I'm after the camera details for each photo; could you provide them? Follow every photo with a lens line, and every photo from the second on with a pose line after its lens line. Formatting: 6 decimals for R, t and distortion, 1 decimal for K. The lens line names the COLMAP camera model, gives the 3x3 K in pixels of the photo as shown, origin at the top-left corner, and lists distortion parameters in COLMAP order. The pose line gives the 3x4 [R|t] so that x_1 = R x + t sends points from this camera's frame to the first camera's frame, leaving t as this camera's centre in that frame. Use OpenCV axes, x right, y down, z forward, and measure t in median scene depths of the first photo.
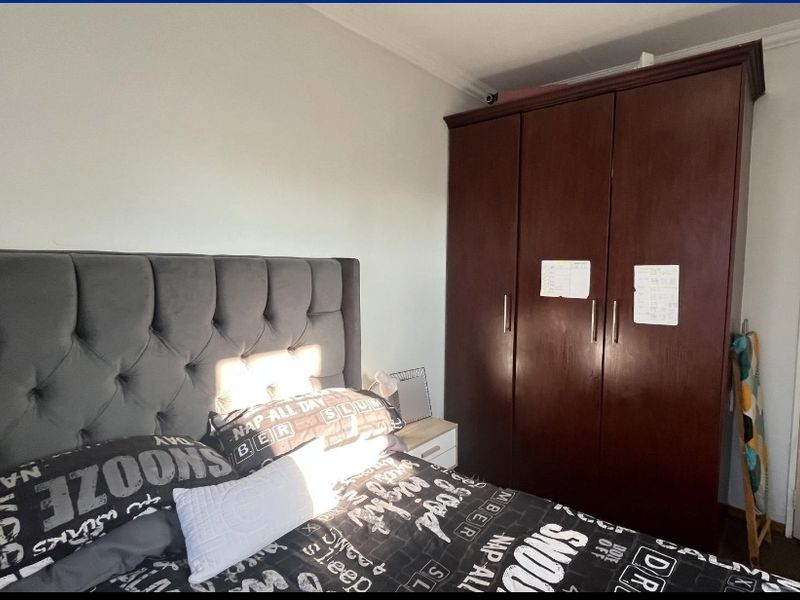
lens RADIAL K [[432.2, 0, 475.2], [0, 432.2, 300.4], [0, 0, 1]] dist [0.001509, 0.000182]
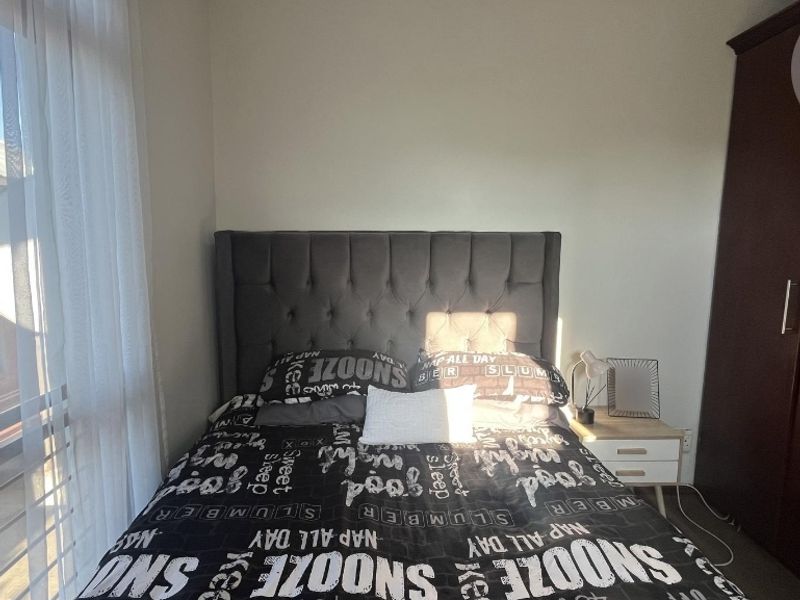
lens RADIAL K [[489.9, 0, 400.8], [0, 489.9, 301.7], [0, 0, 1]] dist [0.019730, -0.001622]
pose [[0.590278, 0.094005, -0.801708, 0.616434], [-0.062201, 0.995540, 0.070936, 0.009070], [0.804800, 0.007995, 0.593492, 0.044332]]
